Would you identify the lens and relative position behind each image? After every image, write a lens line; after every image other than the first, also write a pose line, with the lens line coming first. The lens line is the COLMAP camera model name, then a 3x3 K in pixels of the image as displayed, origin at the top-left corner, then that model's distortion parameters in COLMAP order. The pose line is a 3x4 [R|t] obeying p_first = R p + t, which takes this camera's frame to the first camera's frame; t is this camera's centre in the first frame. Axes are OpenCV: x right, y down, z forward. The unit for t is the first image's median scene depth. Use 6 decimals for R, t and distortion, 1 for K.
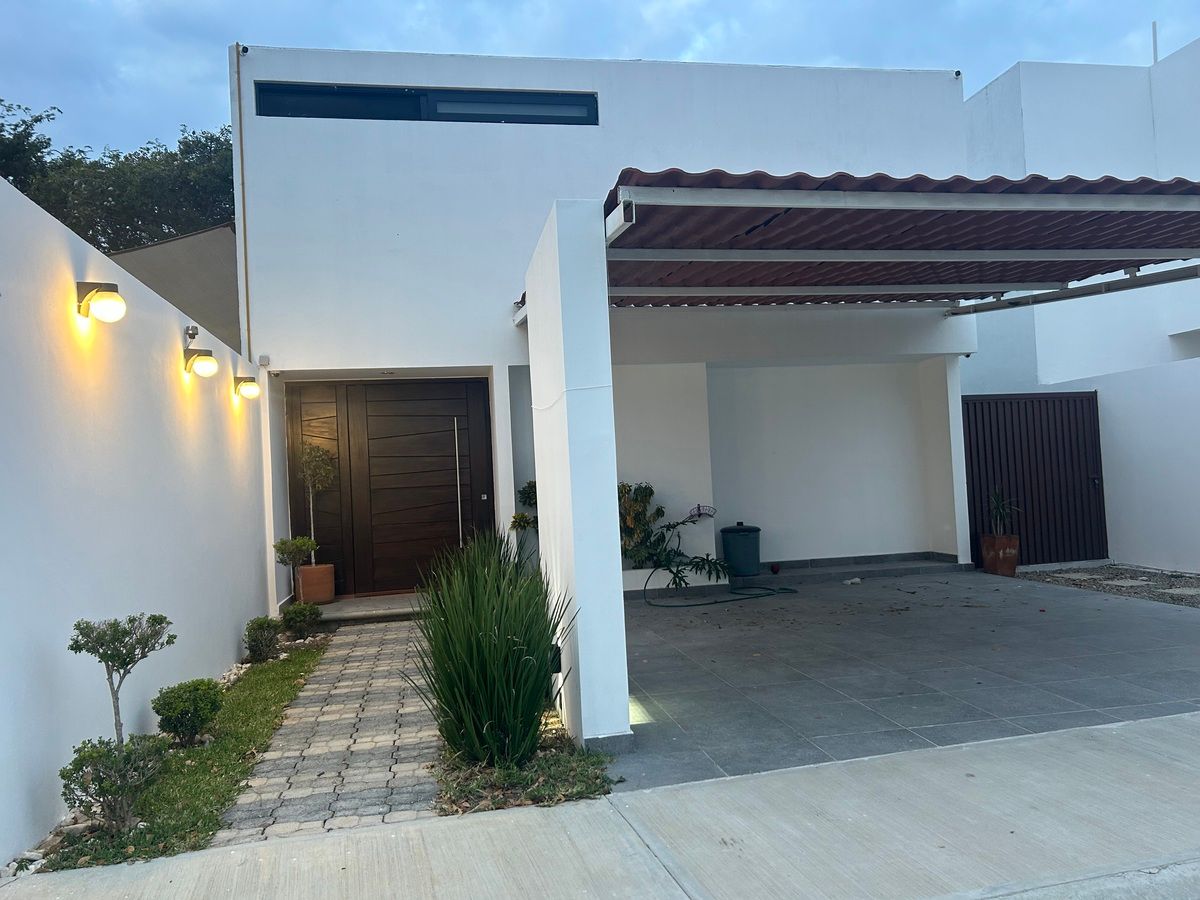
lens RADIAL K [[844.4, 0, 607.9], [0, 844.4, 454.6], [0, 0, 1]] dist [0.005573, -0.008869]
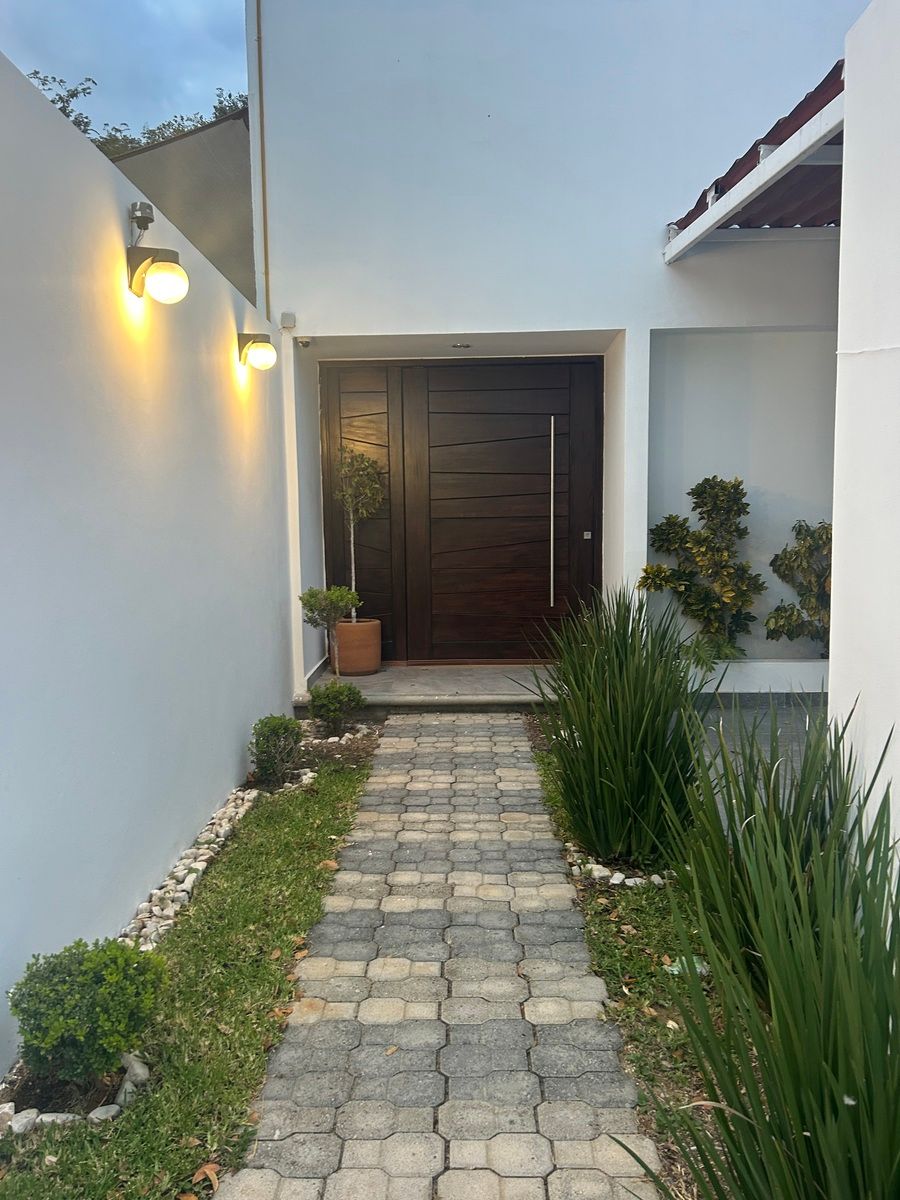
lens RADIAL K [[844.4, 0, 446.4], [0, 844.4, 600.5], [0, 0, 1]] dist [0.005573, -0.008869]
pose [[0.973643, 0.060368, -0.219945, -0.123394], [-0.029082, 0.989325, 0.142797, 0.008601], [0.226217, -0.132637, 0.965004, 0.351083]]
